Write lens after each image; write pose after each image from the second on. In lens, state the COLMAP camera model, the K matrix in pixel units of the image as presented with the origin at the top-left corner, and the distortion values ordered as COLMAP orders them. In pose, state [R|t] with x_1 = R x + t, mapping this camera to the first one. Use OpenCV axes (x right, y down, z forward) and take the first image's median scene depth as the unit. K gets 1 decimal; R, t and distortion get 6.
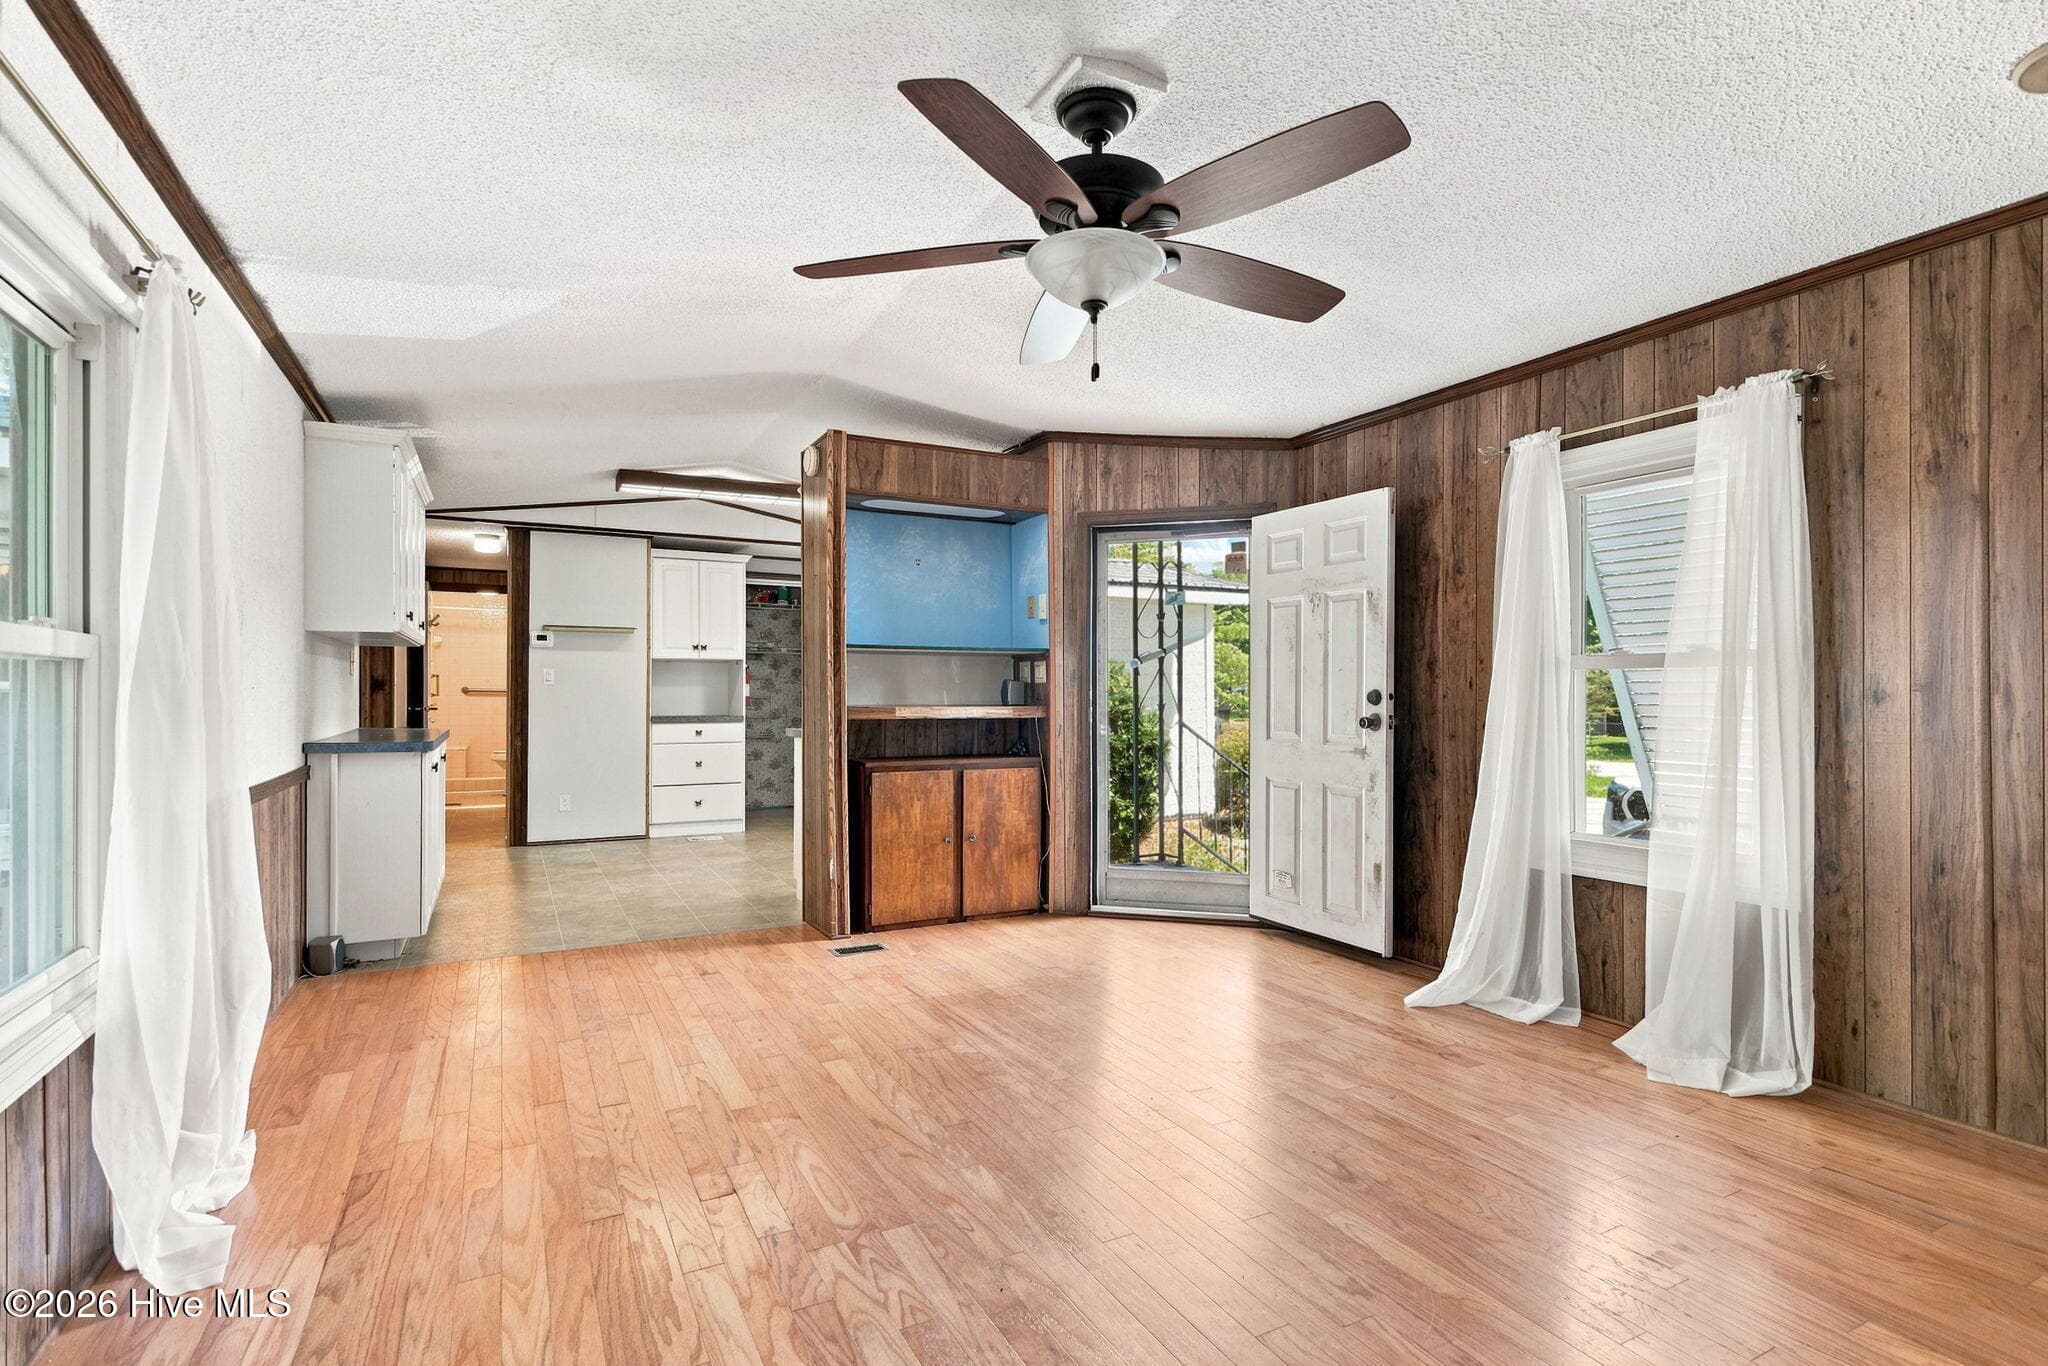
lens RADIAL K [[1008.9, 0, 1045.7], [0, 1008.9, 684.0], [0, 0, 1]] dist [0.001119, 0.000215]
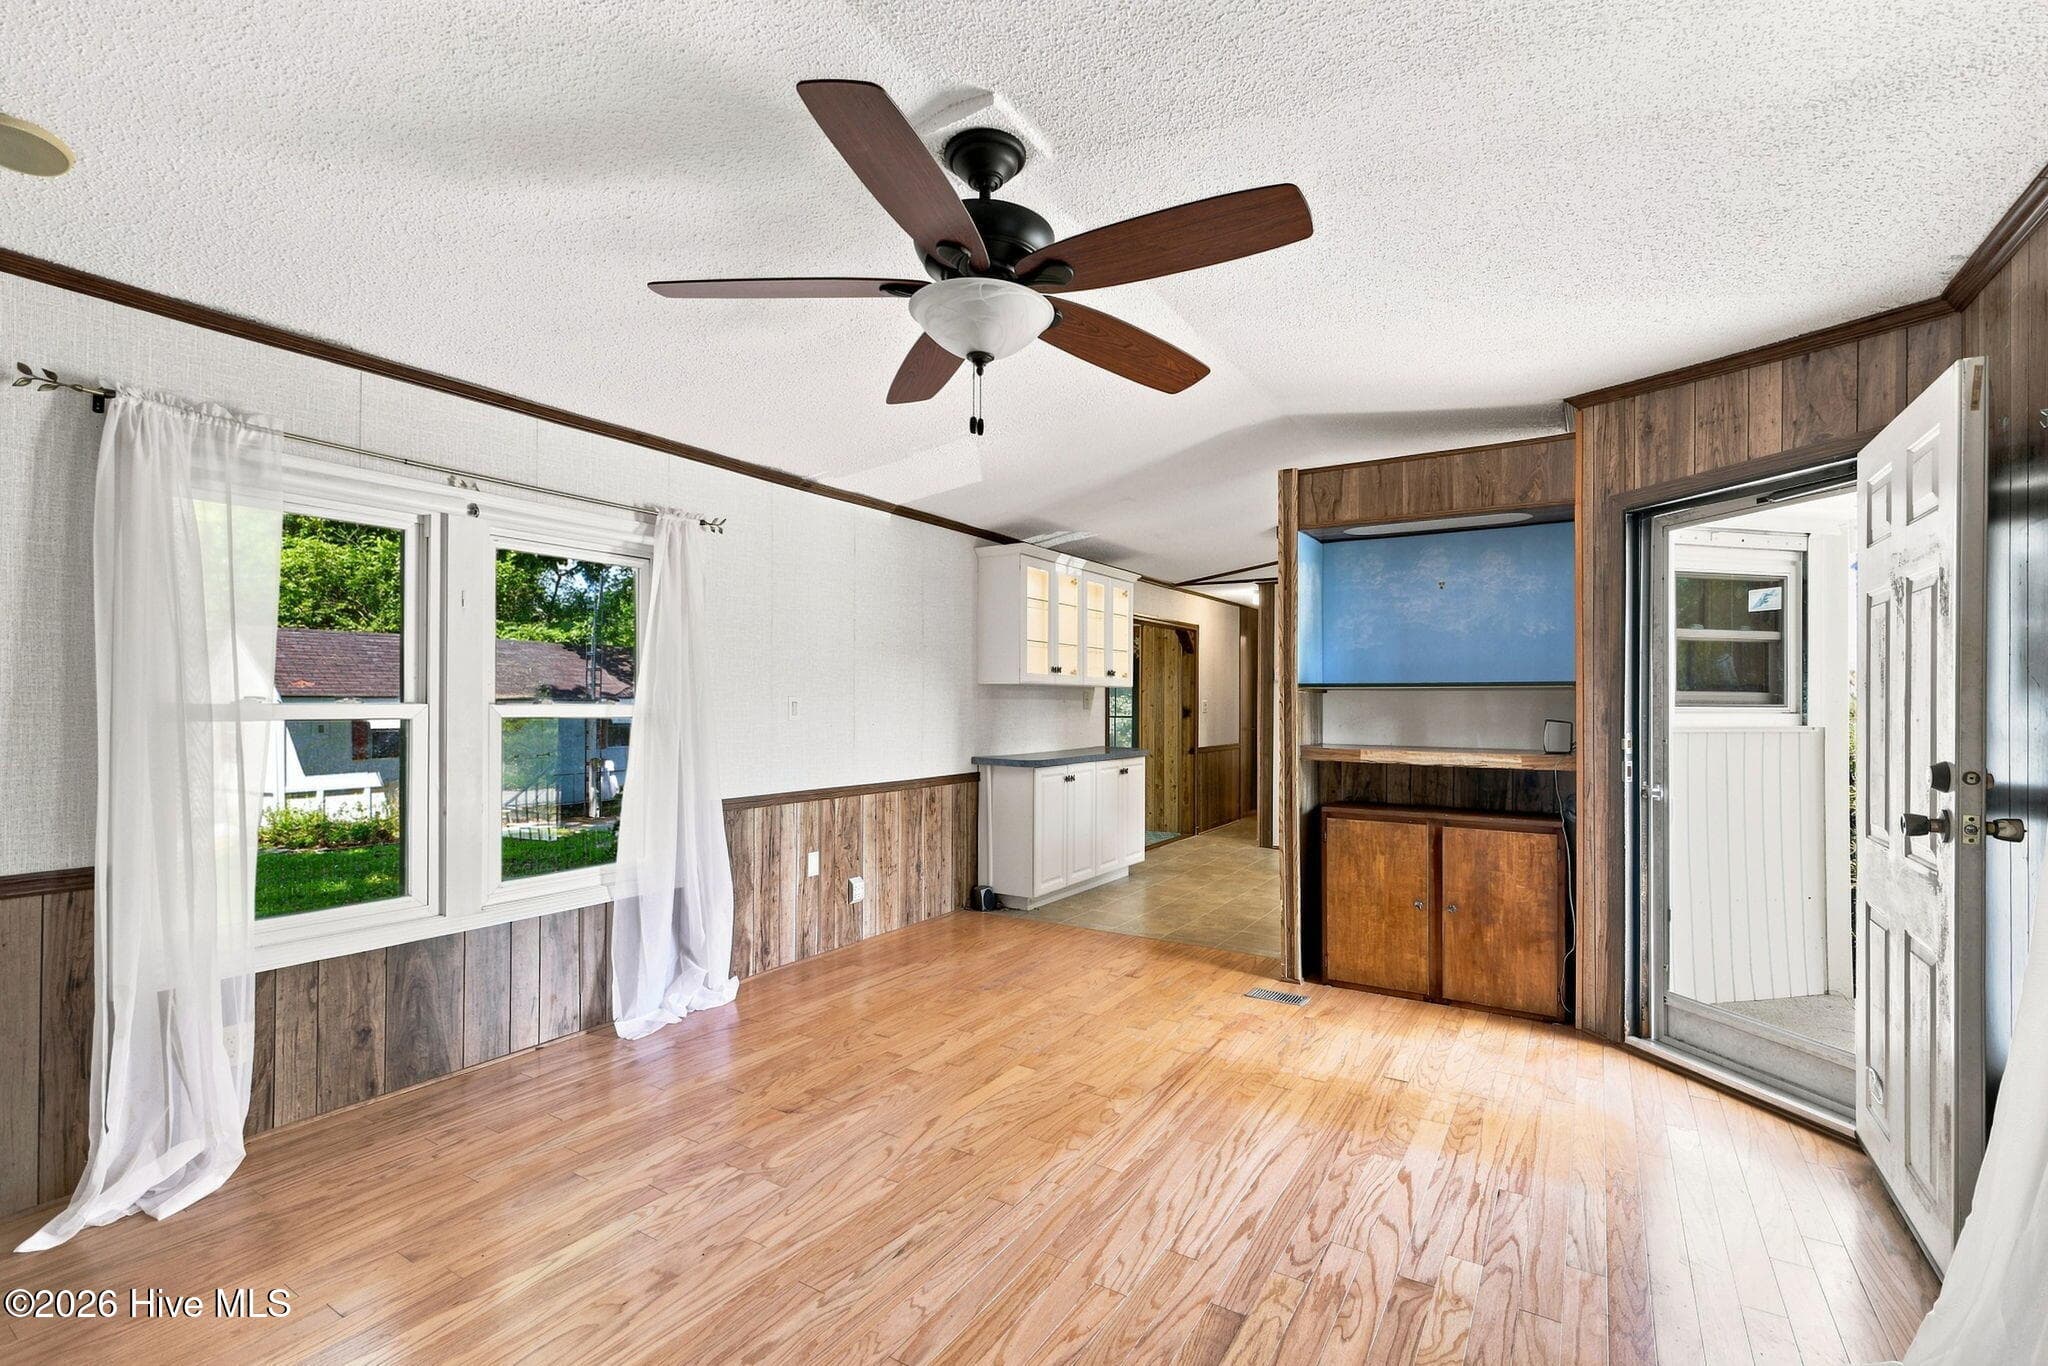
lens RADIAL K [[919.0, 0, 1014.3], [0, 919.0, 691.4], [0, 0, 1]] dist [0.001919, 0.000436]
pose [[0.484636, -0.011146, -0.874645, 0.444809], [0.003283, 0.999935, -0.010923, -0.023023], [0.874710, 0.002422, 0.484641, 0.319120]]
